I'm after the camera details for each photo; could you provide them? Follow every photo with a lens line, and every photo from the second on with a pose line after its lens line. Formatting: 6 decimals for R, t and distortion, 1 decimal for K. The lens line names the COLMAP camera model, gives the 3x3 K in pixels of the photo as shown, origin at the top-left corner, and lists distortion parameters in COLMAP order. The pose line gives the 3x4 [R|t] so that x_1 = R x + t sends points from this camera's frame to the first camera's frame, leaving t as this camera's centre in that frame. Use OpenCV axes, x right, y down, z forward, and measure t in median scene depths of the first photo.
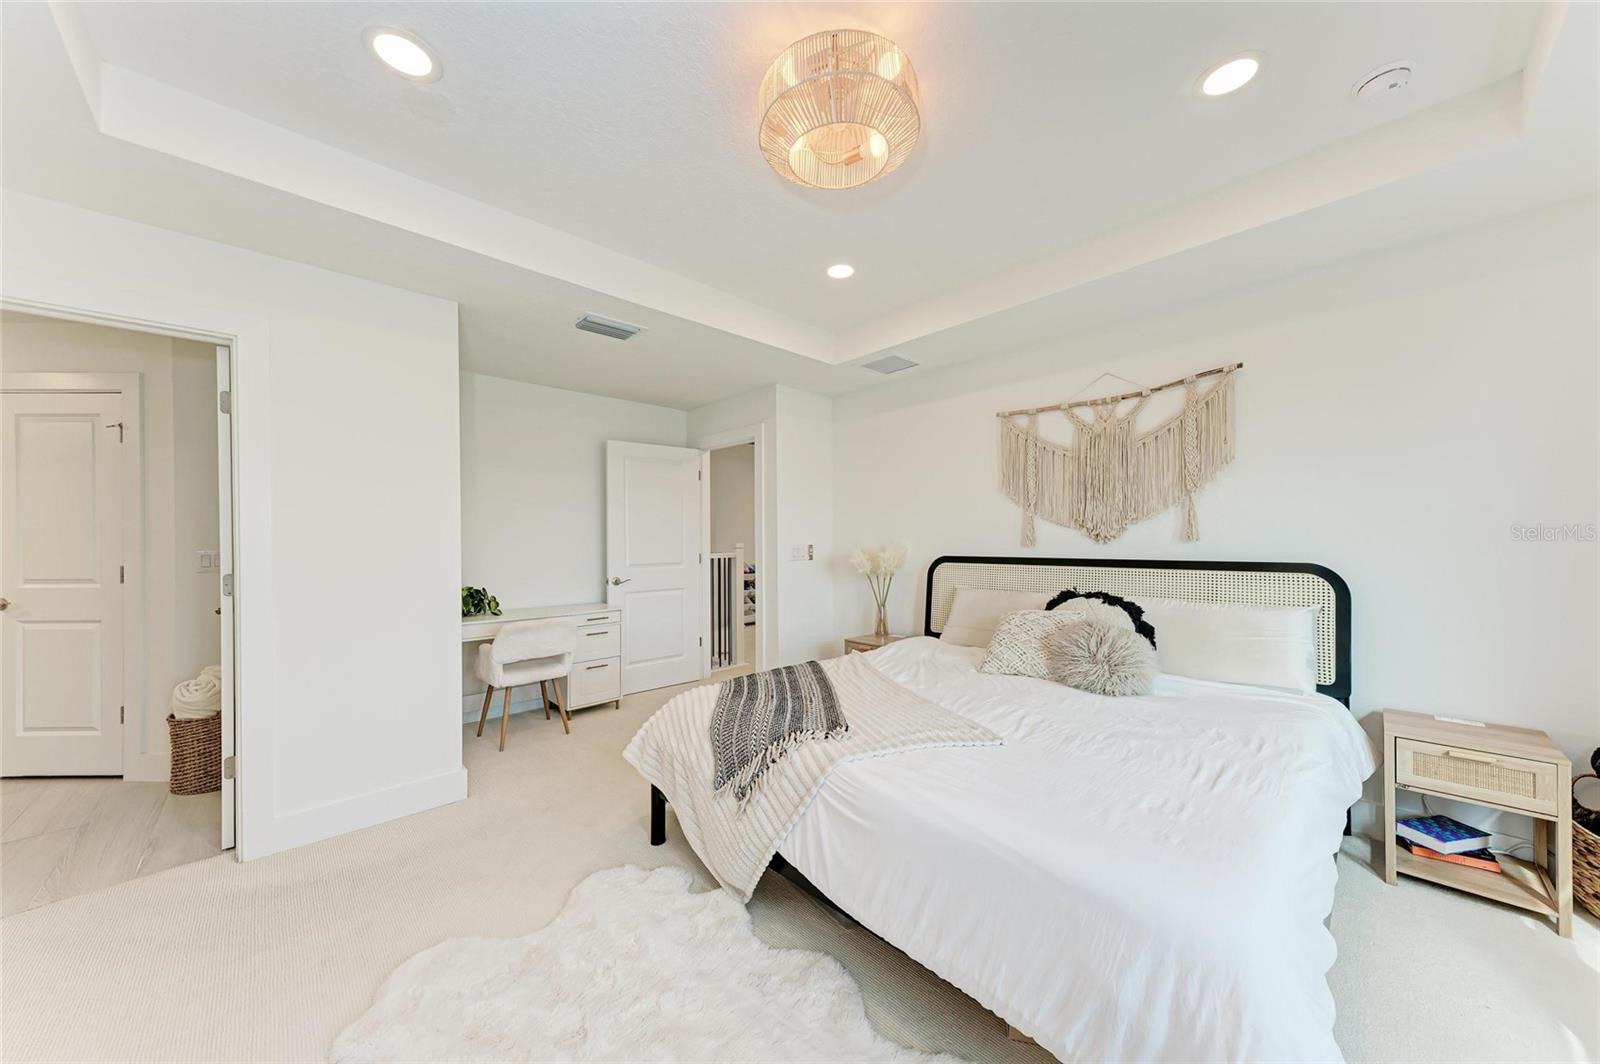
lens RADIAL K [[547.6, 0, 801.5], [0, 547.6, 534.4], [0, 0, 1]] dist [0.016505, -0.001645]
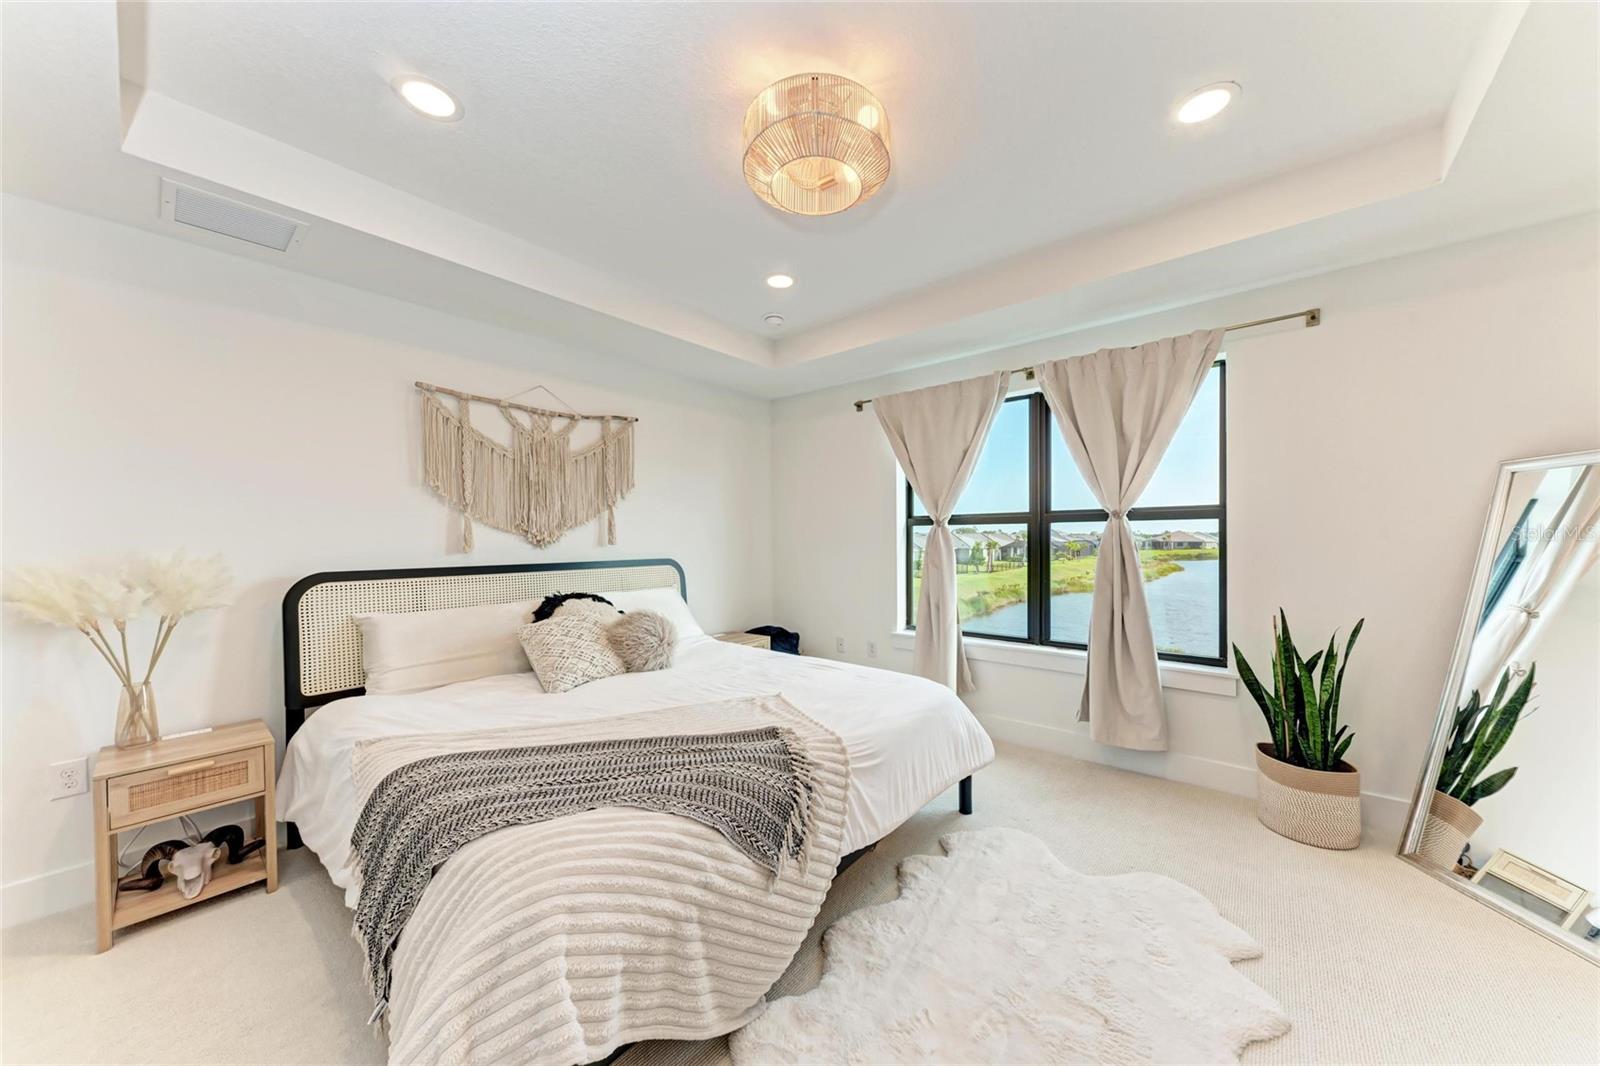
lens RADIAL K [[547.6, 0, 800.1], [0, 547.6, 543.4], [0, 0, 1]] dist [0.016505, -0.001645]
pose [[-0.115561, 0.001837, 0.993299, -0.564025], [0.004129, 0.999991, -0.001369, 0.010508], [-0.993292, 0.003943, -0.115567, 0.661047]]
